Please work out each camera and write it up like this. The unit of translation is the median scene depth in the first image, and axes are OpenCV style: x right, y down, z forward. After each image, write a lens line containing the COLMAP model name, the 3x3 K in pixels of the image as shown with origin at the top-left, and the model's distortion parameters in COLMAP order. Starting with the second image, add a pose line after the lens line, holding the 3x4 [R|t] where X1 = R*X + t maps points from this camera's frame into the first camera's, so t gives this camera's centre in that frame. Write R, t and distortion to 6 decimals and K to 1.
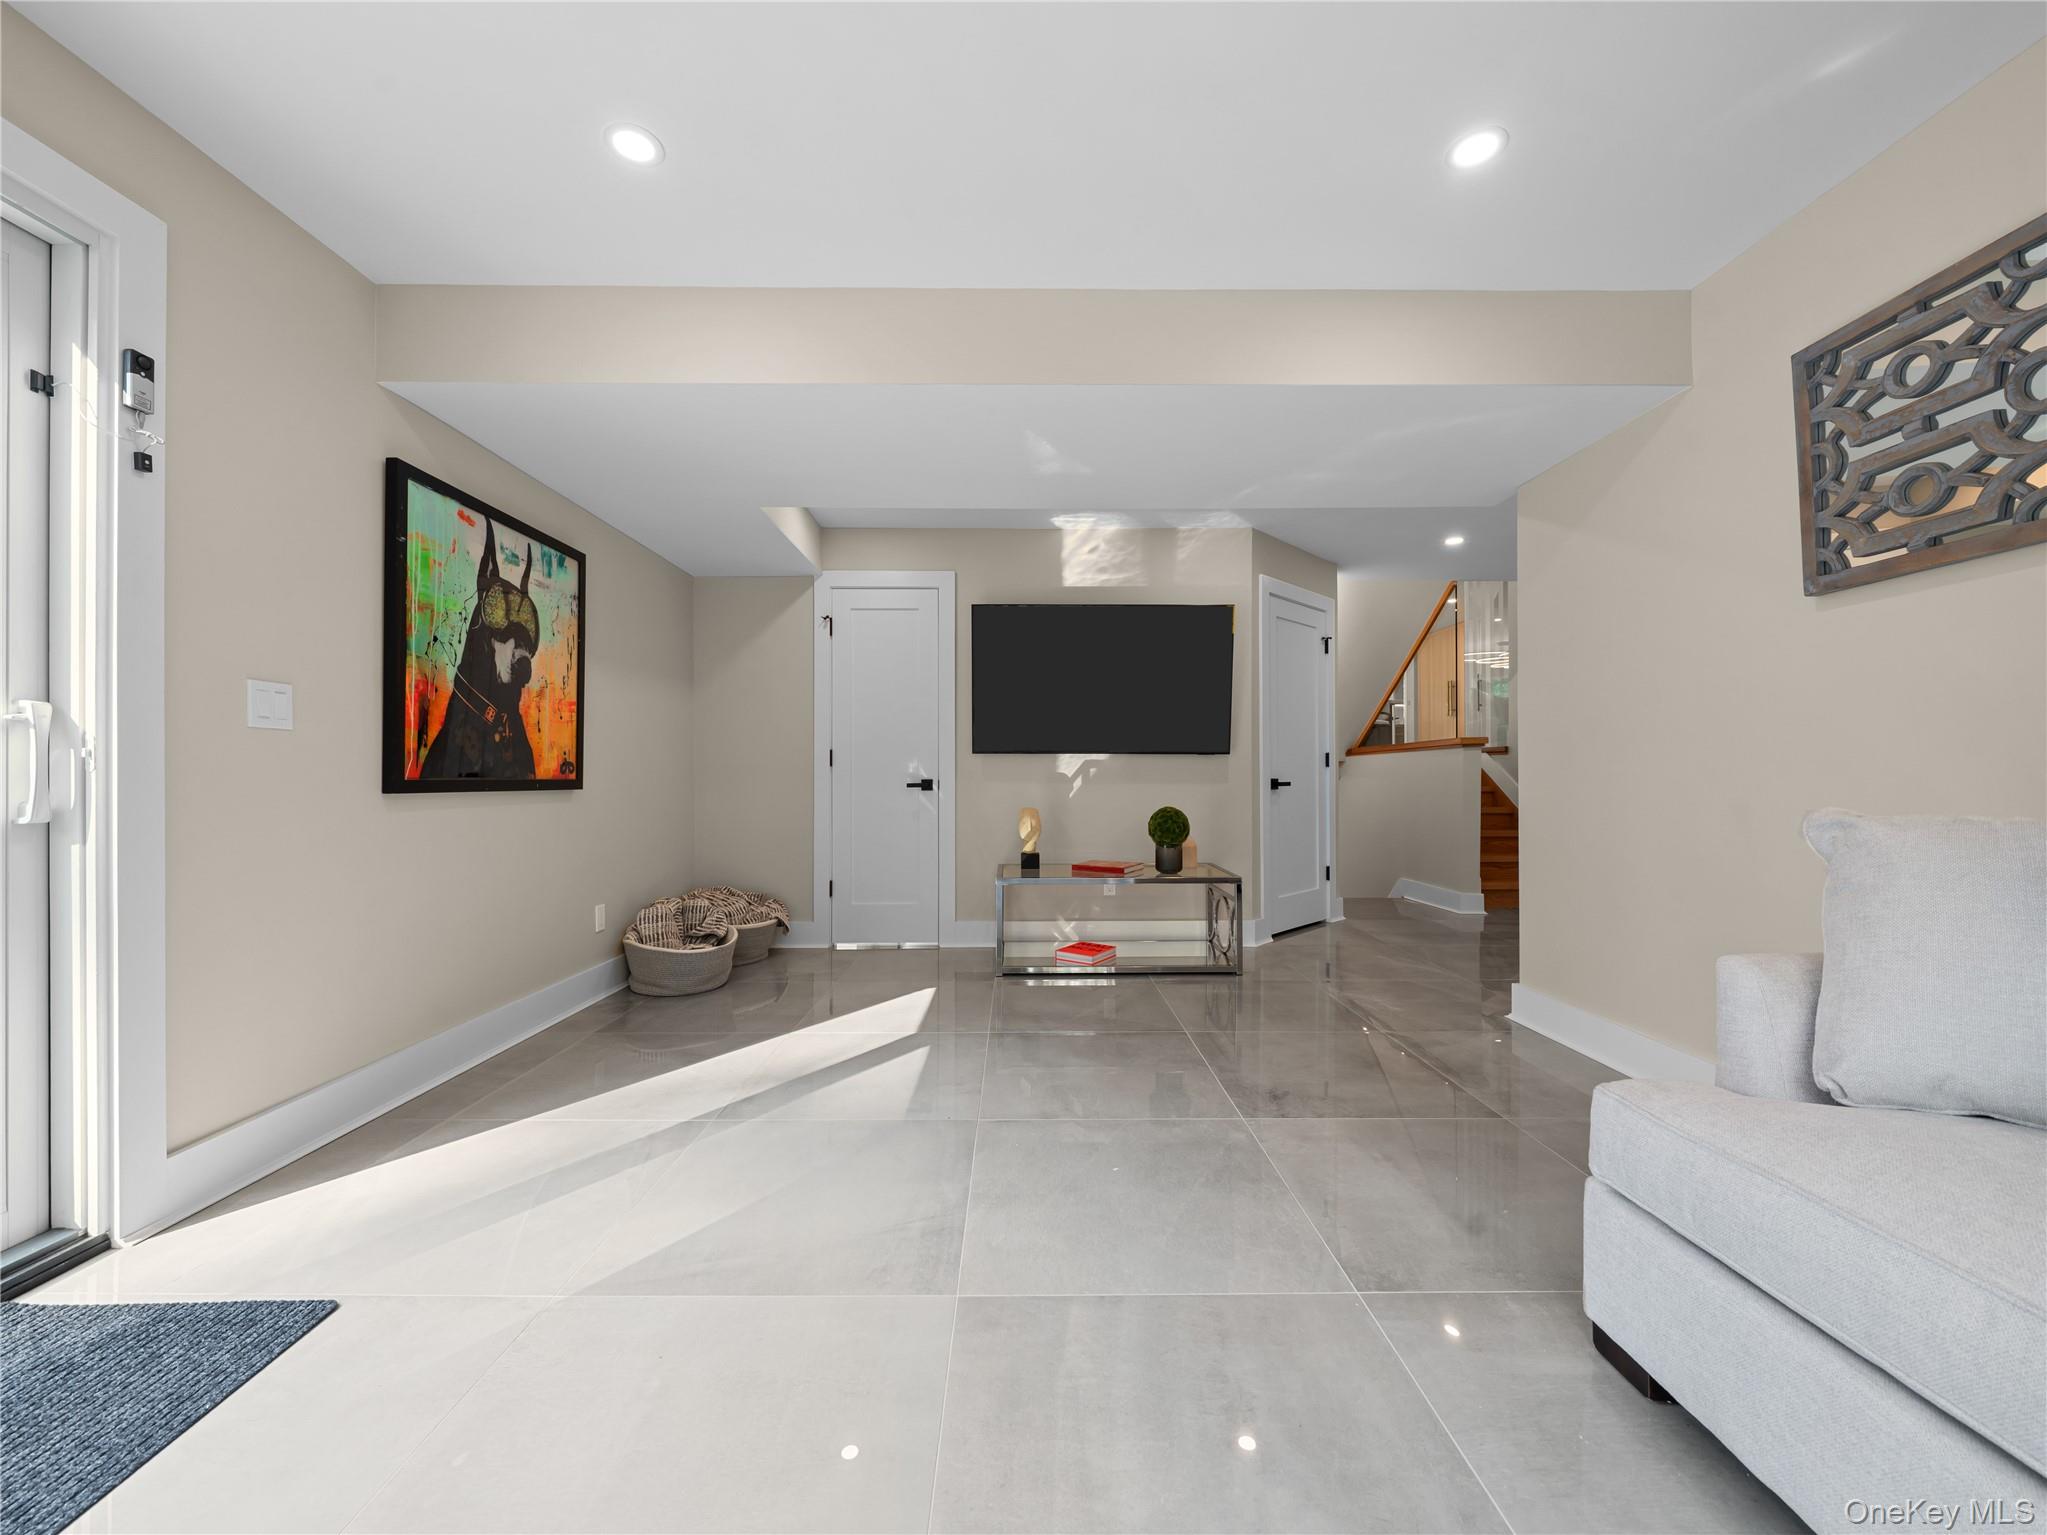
lens RADIAL K [[783.6, 0, 1023.9], [0, 783.6, 766.6], [0, 0, 1]] dist [-0.000780, -0.000027]
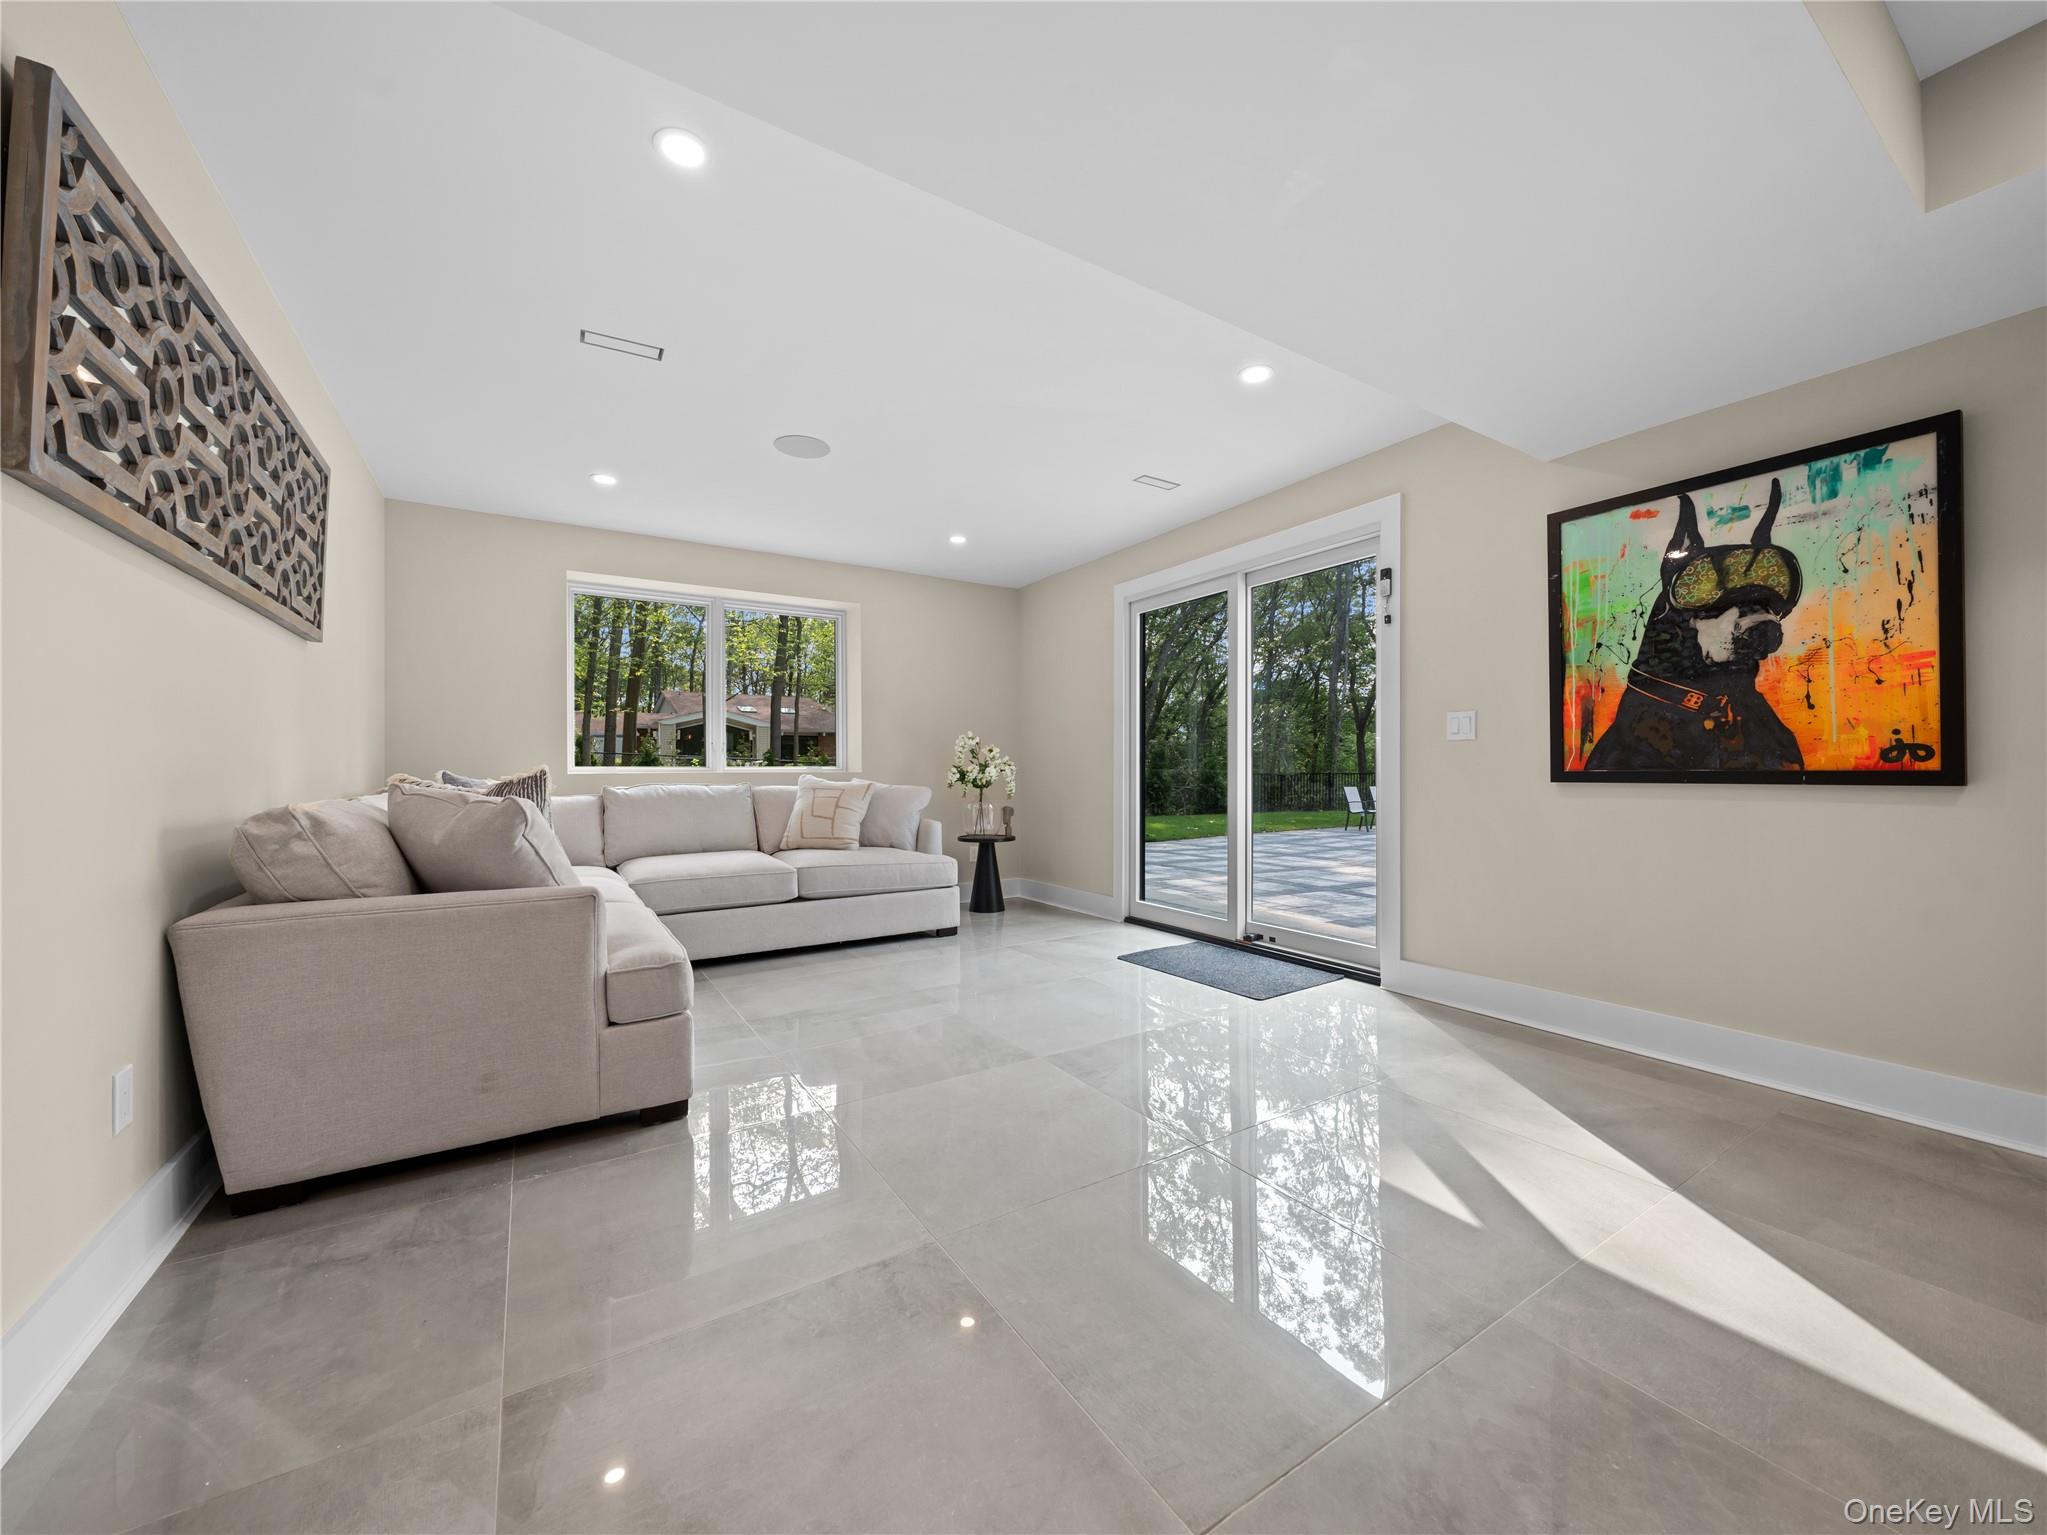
lens RADIAL K [[783.6, 0, 1023.9], [0, 783.6, 776.0], [0, 0, 1]] dist [-0.000780, -0.000027]
pose [[-0.847389, -0.002372, -0.530967, 0.467759], [0.005325, 0.999902, -0.012965, 0.029199], [0.530946, -0.013814, -0.847293, 1.310748]]
